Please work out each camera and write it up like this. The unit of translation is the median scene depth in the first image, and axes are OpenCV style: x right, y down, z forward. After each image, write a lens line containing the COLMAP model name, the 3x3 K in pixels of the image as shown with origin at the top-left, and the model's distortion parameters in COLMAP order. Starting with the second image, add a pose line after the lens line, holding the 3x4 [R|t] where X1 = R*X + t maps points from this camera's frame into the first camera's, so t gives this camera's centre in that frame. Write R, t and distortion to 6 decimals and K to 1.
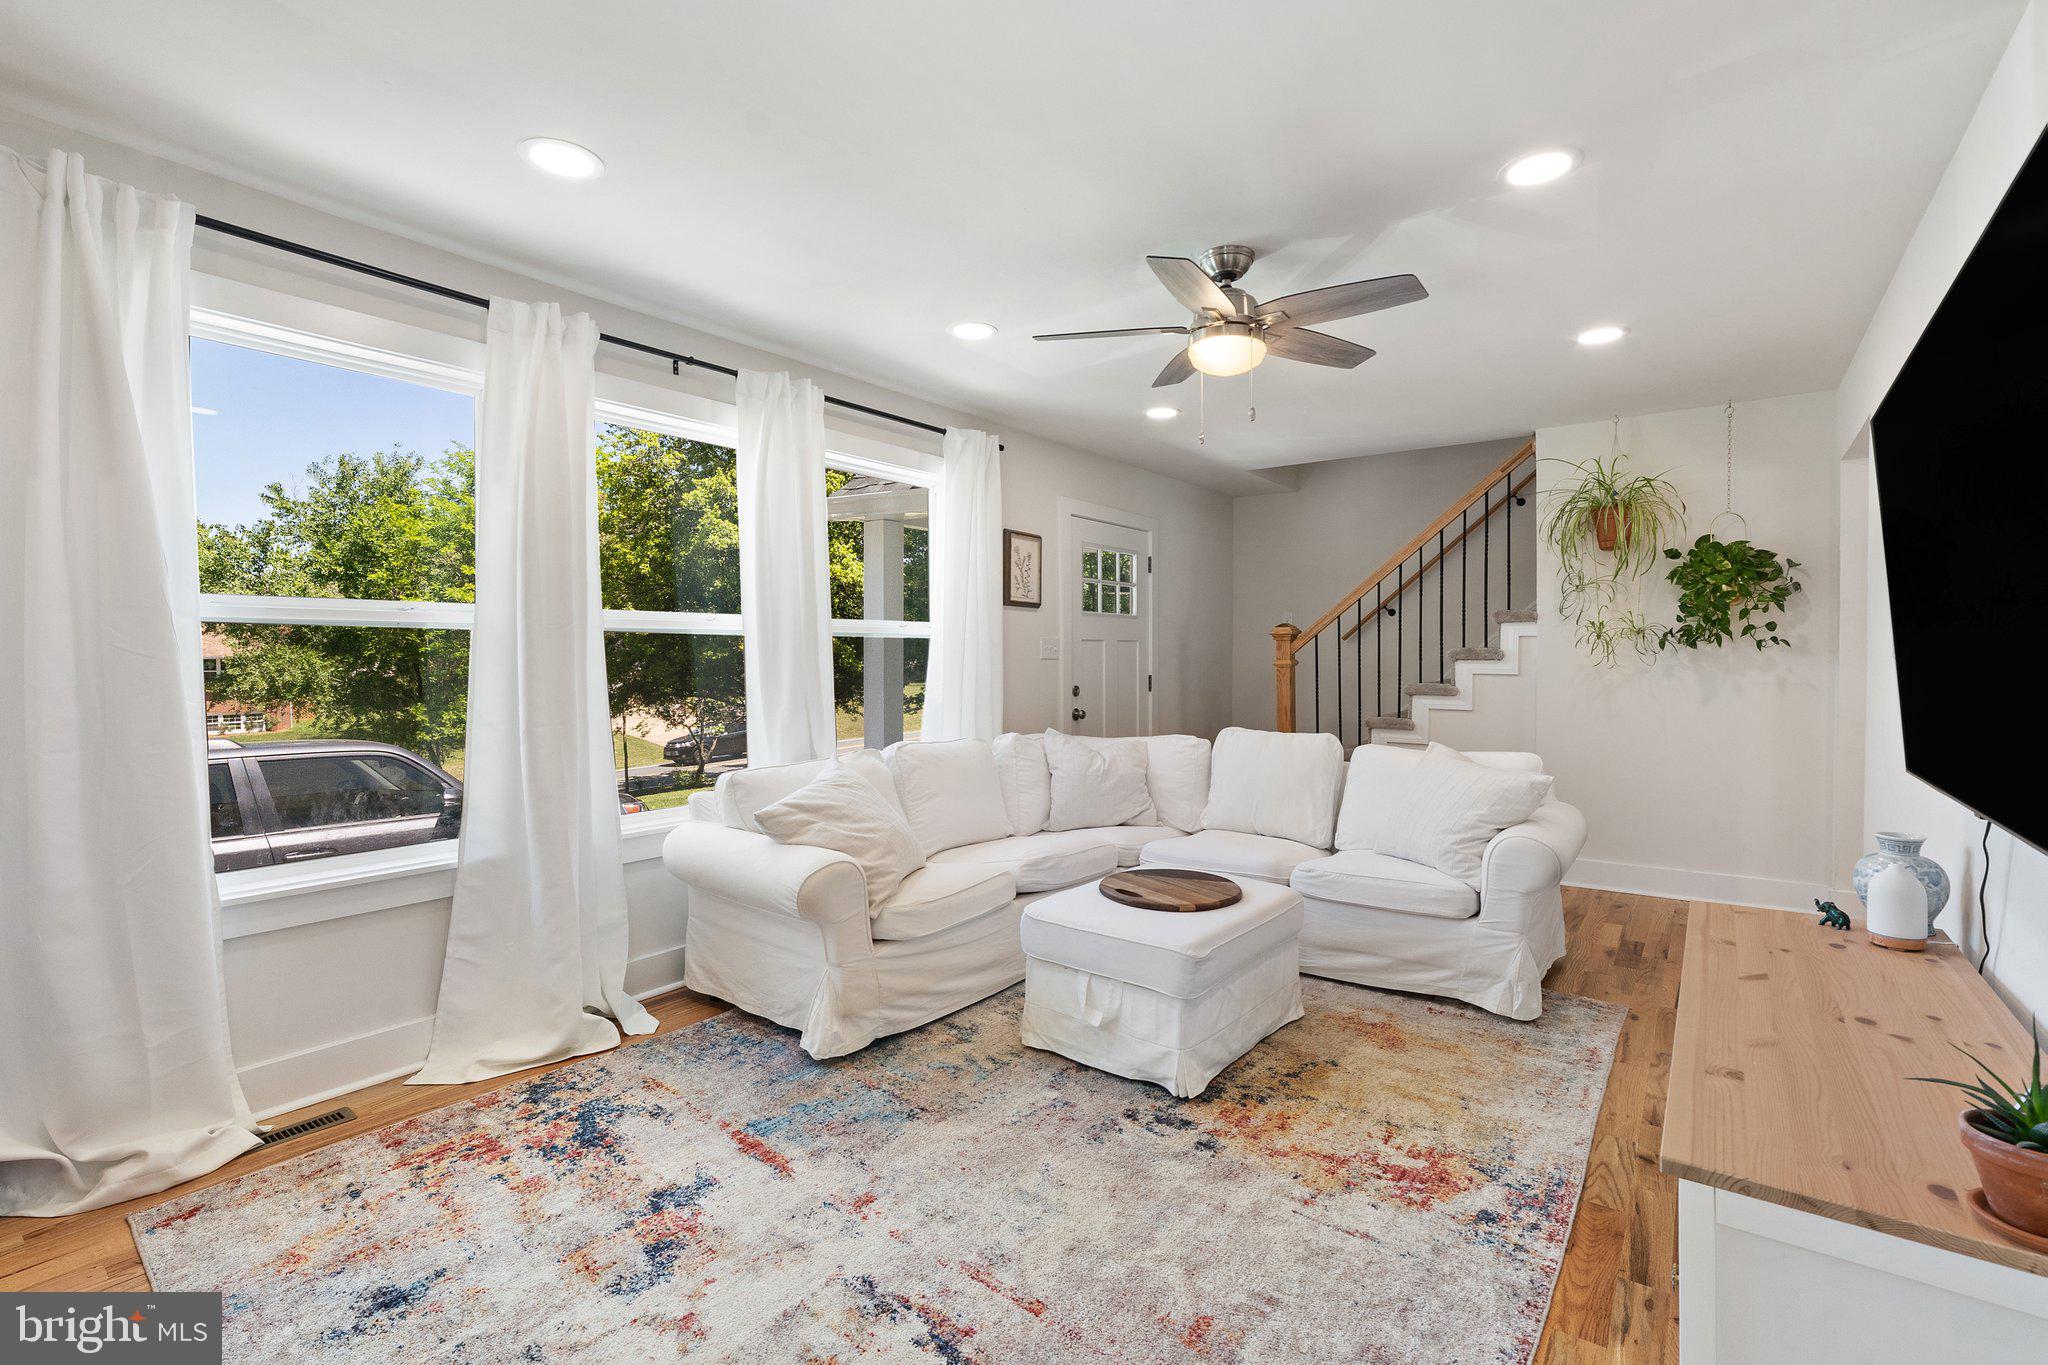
lens RADIAL K [[804.7, 0, 1017.2], [0, 804.7, 663.8], [0, 0, 1]] dist [-0.010781, 0.000478]
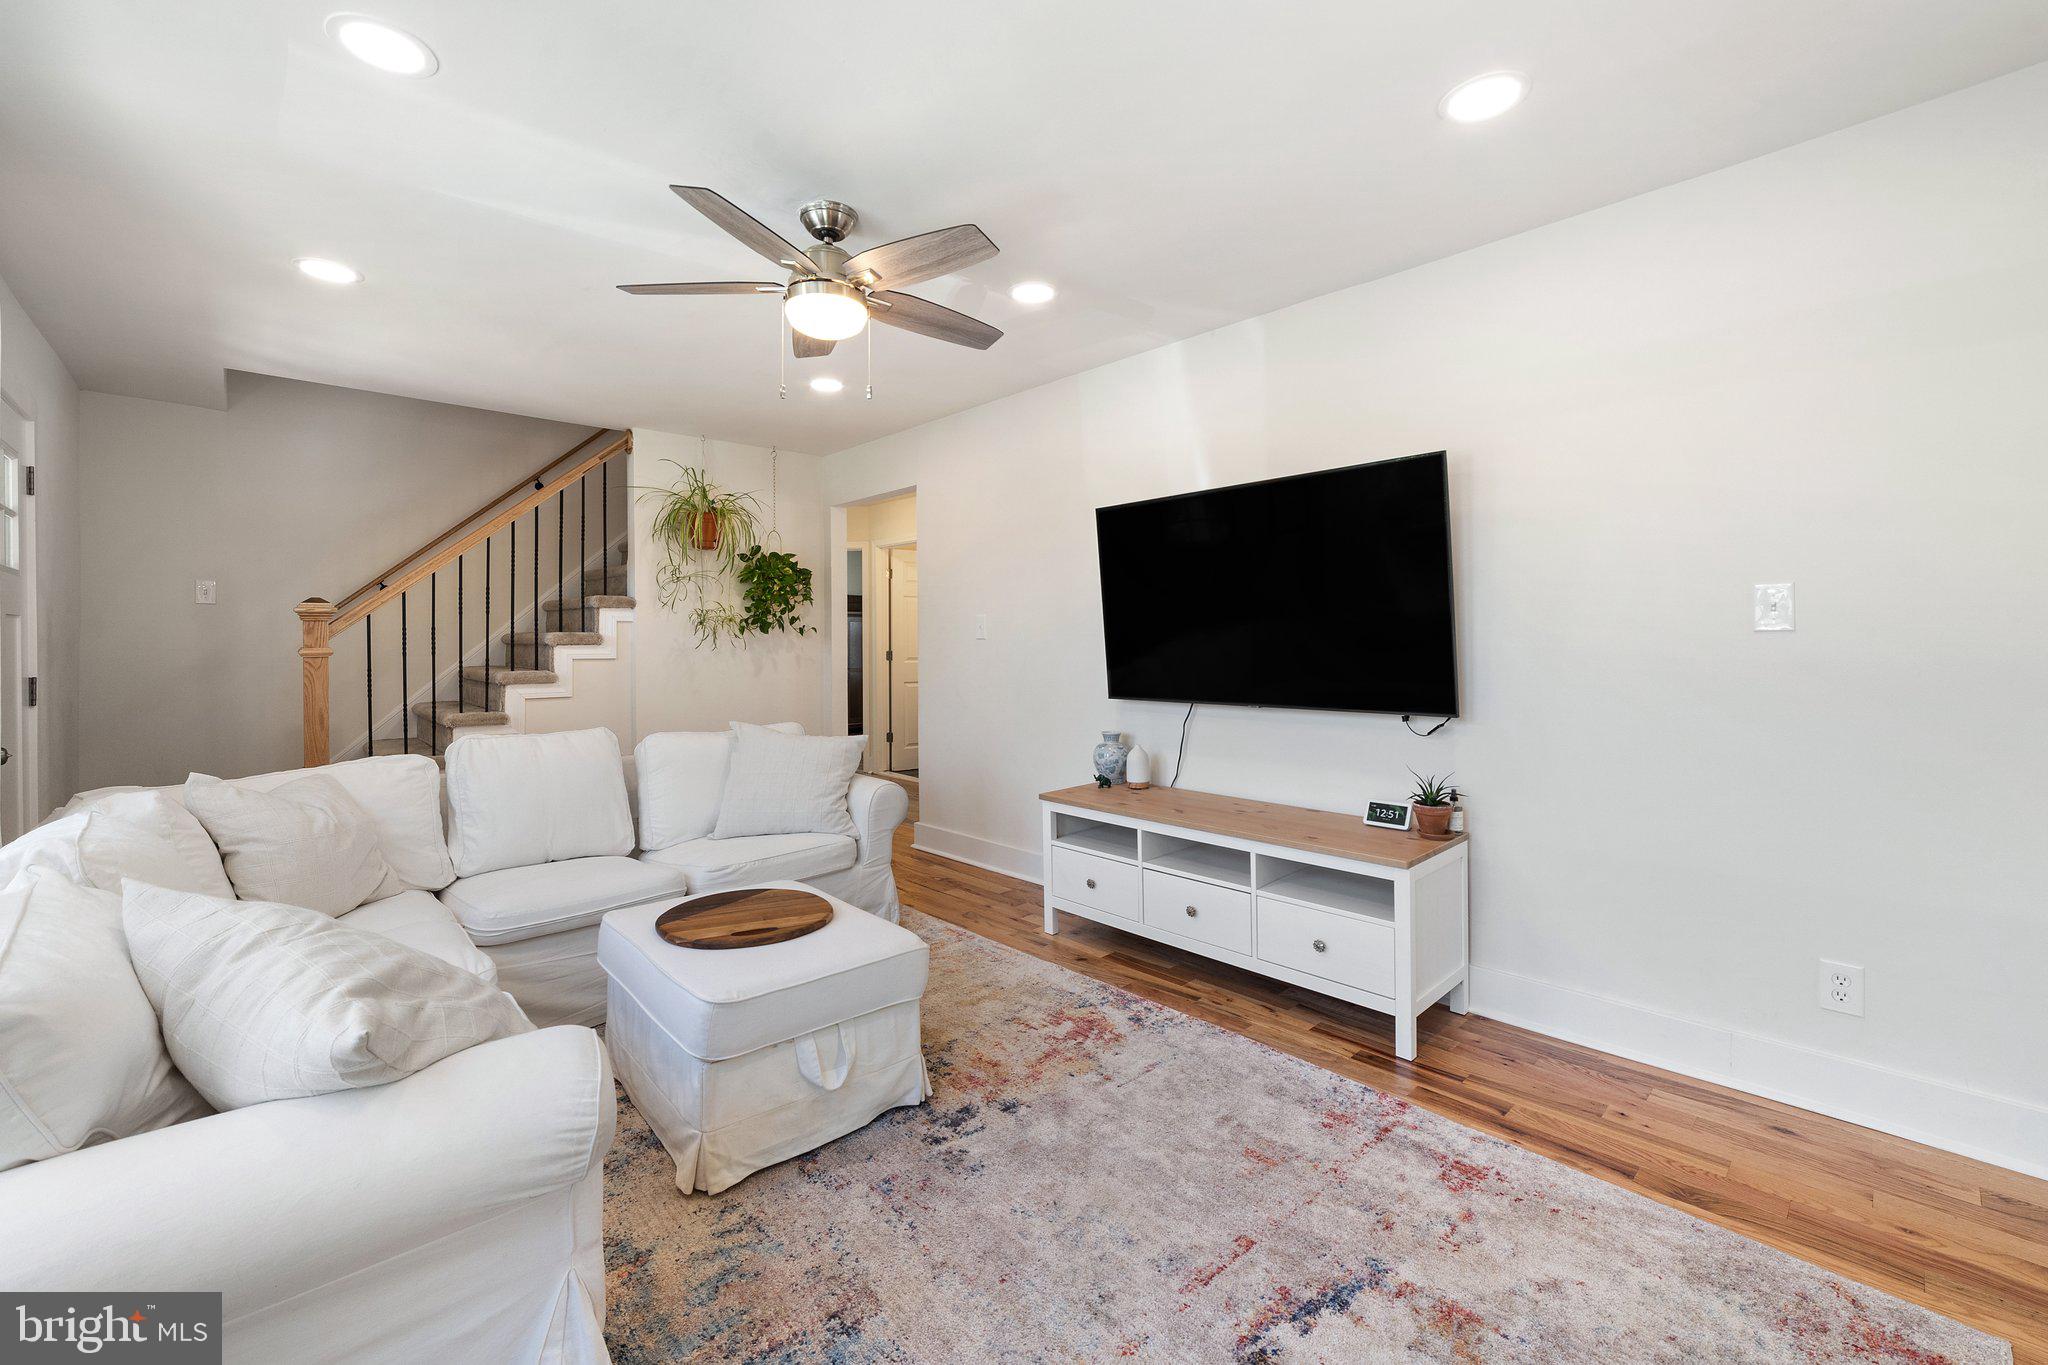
lens RADIAL K [[827.1, 0, 999.6], [0, 827.1, 628.8], [0, 0, 1]] dist [-0.011367, 0.000141]
pose [[0.238619, 0.012577, 0.971032, -0.721590], [0.016084, 0.999728, -0.016901, 0.001784], [-0.970980, 0.019651, 0.238352, 0.667768]]
